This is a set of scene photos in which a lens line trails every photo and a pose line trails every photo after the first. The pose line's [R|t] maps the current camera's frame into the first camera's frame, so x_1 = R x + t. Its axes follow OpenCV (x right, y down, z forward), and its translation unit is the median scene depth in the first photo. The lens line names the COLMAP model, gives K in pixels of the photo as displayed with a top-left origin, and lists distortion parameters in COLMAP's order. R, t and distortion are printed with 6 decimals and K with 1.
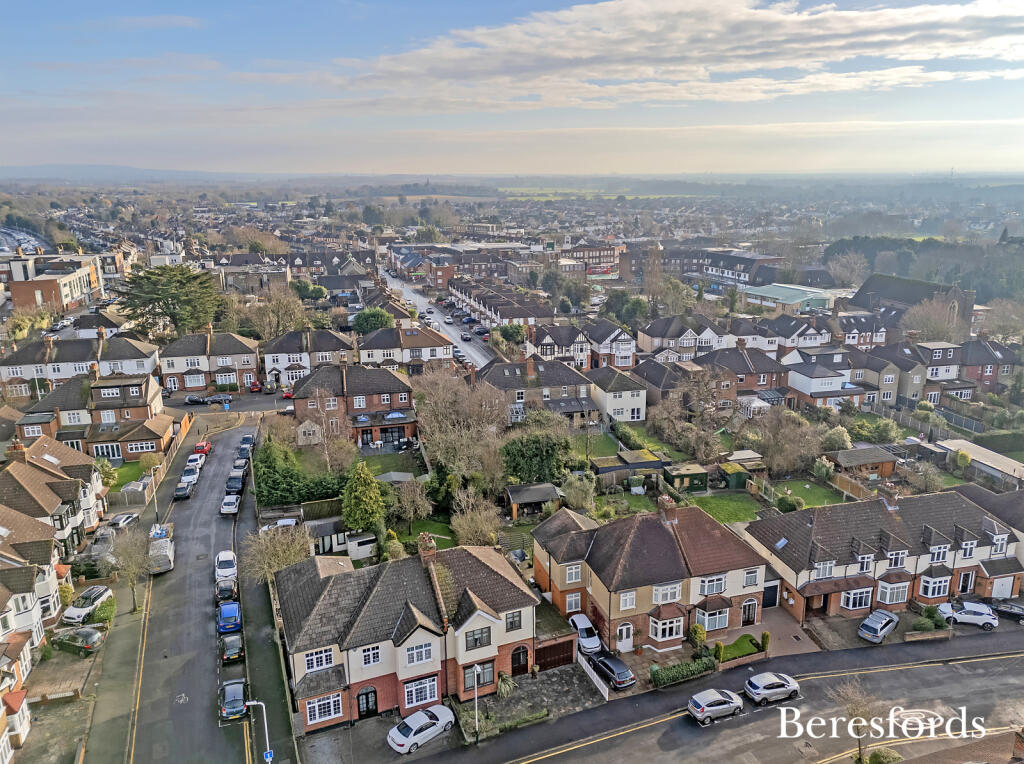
lens RADIAL K [[710.2, 0, 512.0], [0, 710.2, 382.0], [0, 0, 1]] dist [0.098207, -0.094335]
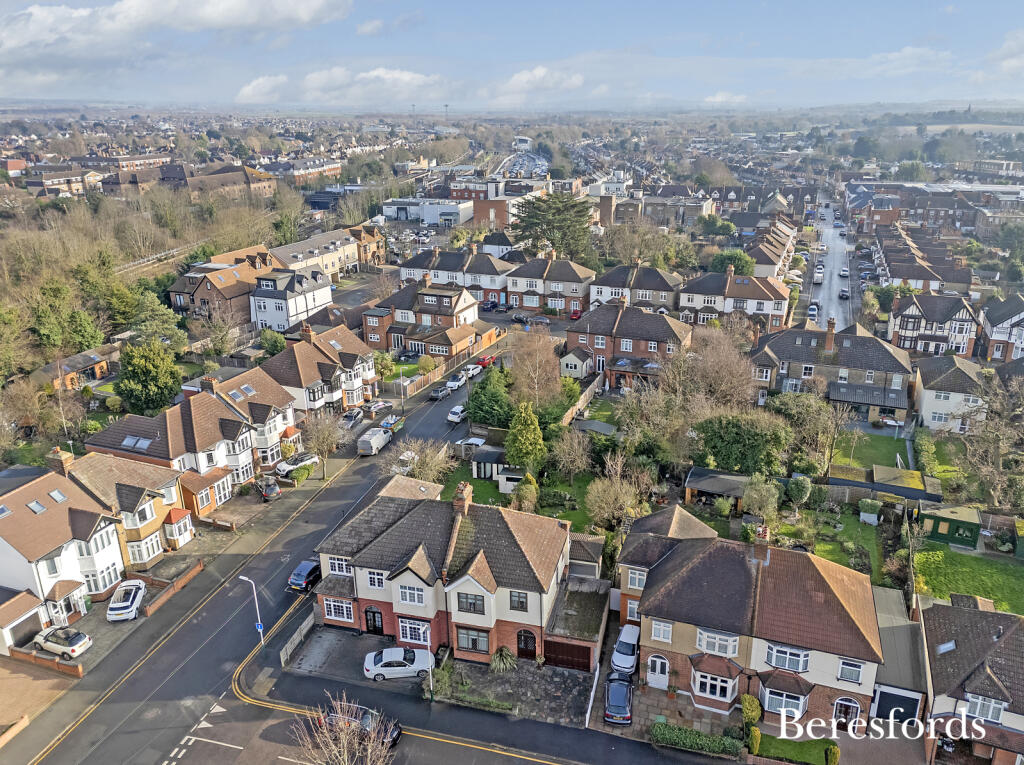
lens RADIAL K [[710.2, 0, 512.0], [0, 710.2, 382.5], [0, 0, 1]] dist [0.098207, -0.094335]
pose [[0.817597, 0.204228, -0.538355, 0.254038], [-0.155786, 0.978572, 0.134635, -0.037769], [0.554316, -0.026209, 0.831894, 0.138528]]
